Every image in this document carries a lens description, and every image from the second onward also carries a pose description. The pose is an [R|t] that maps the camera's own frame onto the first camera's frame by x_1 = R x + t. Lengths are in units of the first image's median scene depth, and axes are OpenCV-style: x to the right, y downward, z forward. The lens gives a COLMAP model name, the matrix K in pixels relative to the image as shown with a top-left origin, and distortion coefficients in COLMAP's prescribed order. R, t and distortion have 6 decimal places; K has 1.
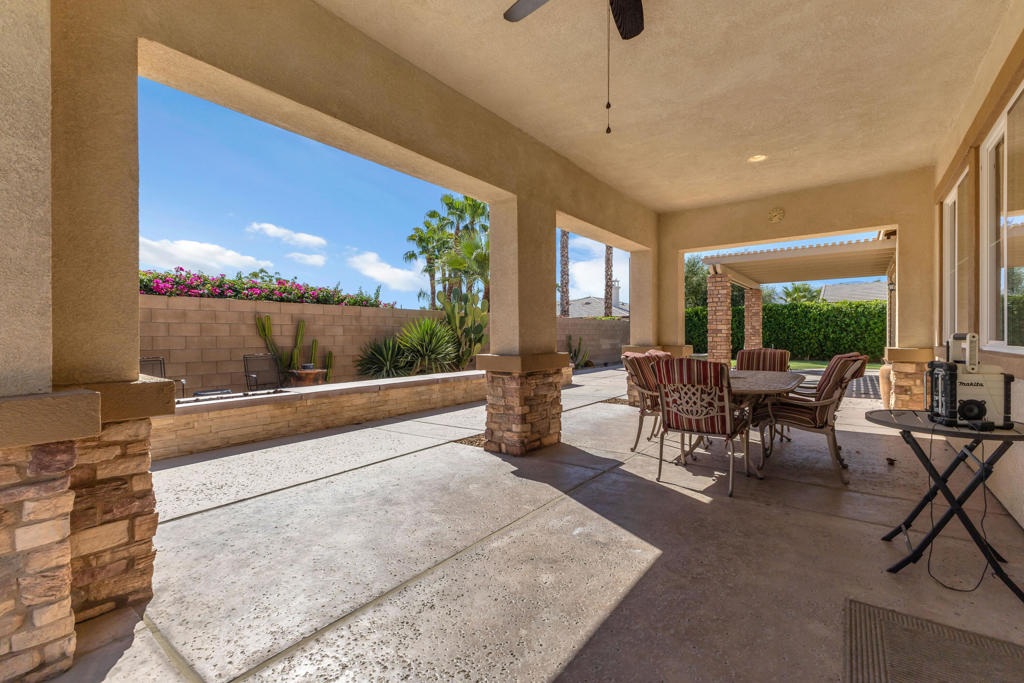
lens RADIAL K [[448.8, 0, 514.6], [0, 448.8, 332.8], [0, 0, 1]] dist [0.015929, 0.000124]
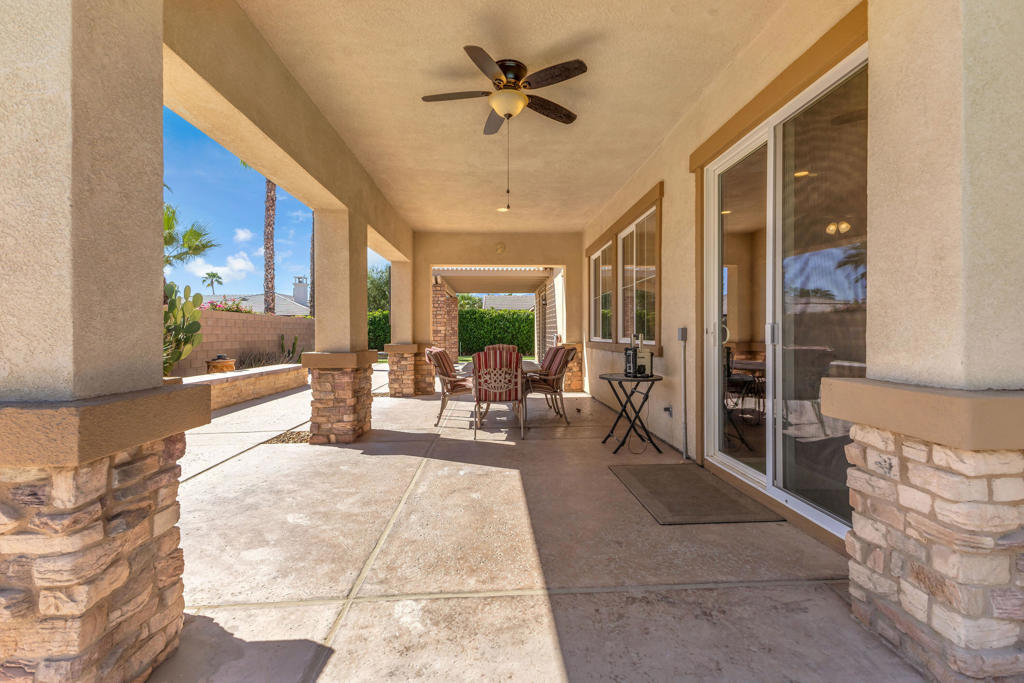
lens RADIAL K [[448.8, 0, 514.6], [0, 448.8, 332.8], [0, 0, 1]] dist [0.015929, 0.000124]
pose [[0.766305, 0.005290, 0.642456, -0.399449], [-0.005198, 0.999984, -0.002034, 0.001348], [-0.642457, -0.001781, 0.766320, -0.118269]]
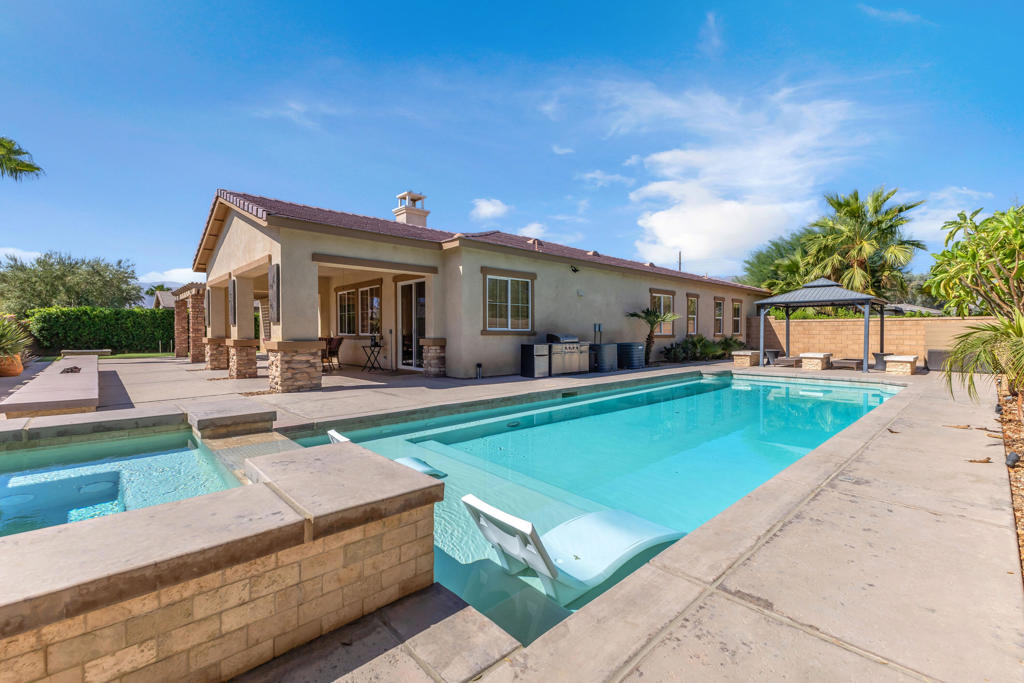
lens RADIAL K [[441.1, 0, 509.7], [0, 441.1, 336.1], [0, 0, 1]] dist [-0.000753, -0.001065]
pose [[0.183358, 0.000704, 0.983046, -2.272611], [-0.005006, 0.999987, 0.000217, 0.025764], [-0.983033, -0.004961, 0.183360, -0.943101]]
